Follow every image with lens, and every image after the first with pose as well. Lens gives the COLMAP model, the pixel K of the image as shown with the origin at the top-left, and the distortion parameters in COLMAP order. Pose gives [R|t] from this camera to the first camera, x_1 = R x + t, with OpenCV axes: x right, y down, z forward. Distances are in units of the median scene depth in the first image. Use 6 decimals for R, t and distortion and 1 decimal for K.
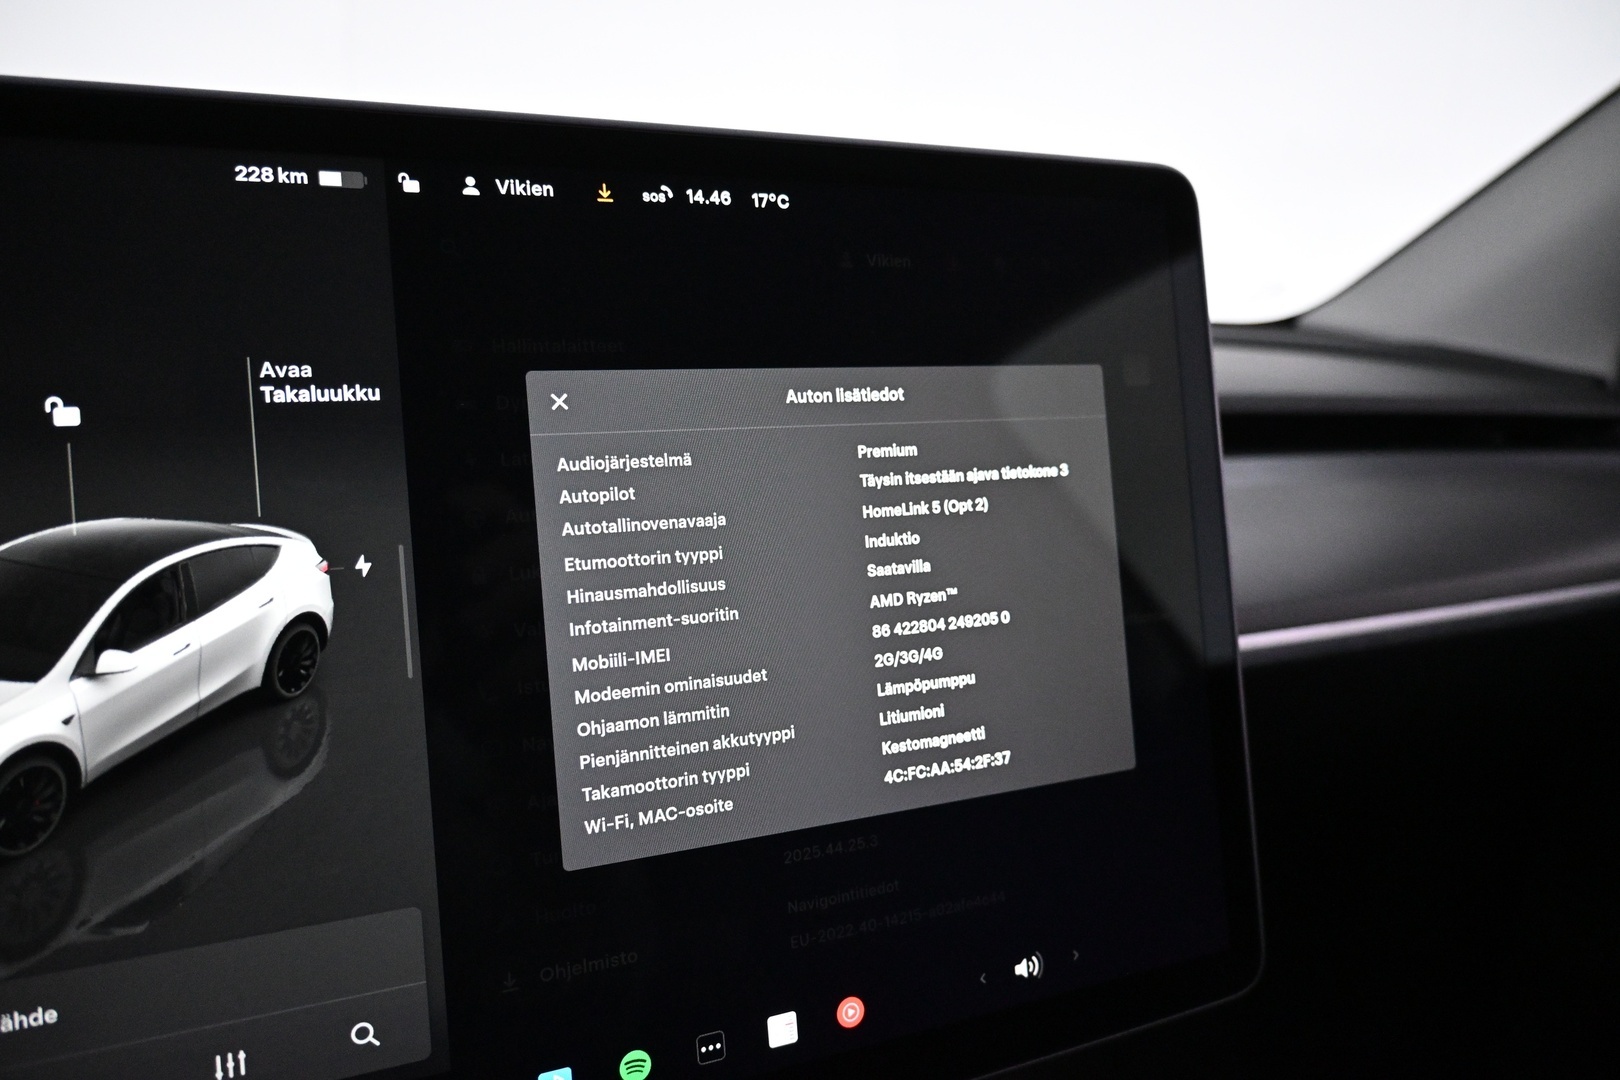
lens RADIAL K [[1084.3, 0, 803.8], [0, 1084.3, 534.9], [0, 0, 1]] dist [-0.003940, 0.000234]
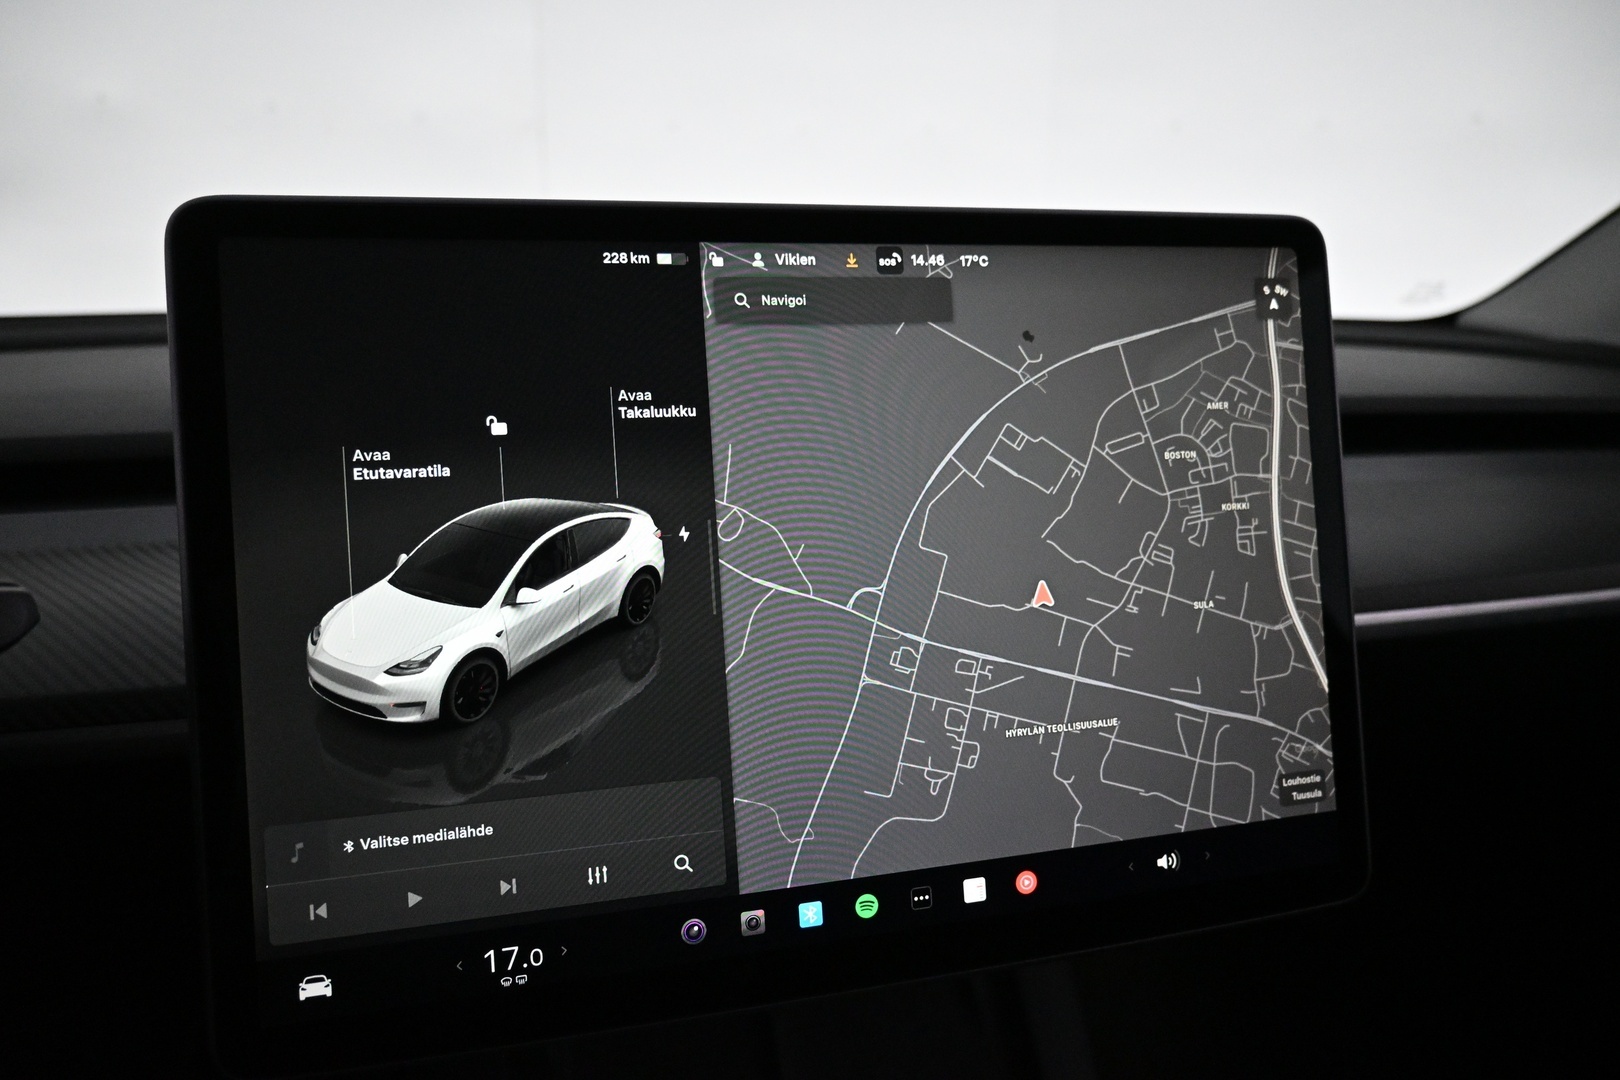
lens RADIAL K [[1084.3, 0, 815.8], [0, 1084.3, 532.4], [0, 0, 1]] dist [-0.003940, 0.000234]
pose [[0.991834, 0.015208, -0.126623, -0.058637], [-0.013953, 0.999844, 0.010794, 0.009241], [0.126767, -0.008939, 0.991892, -0.383984]]
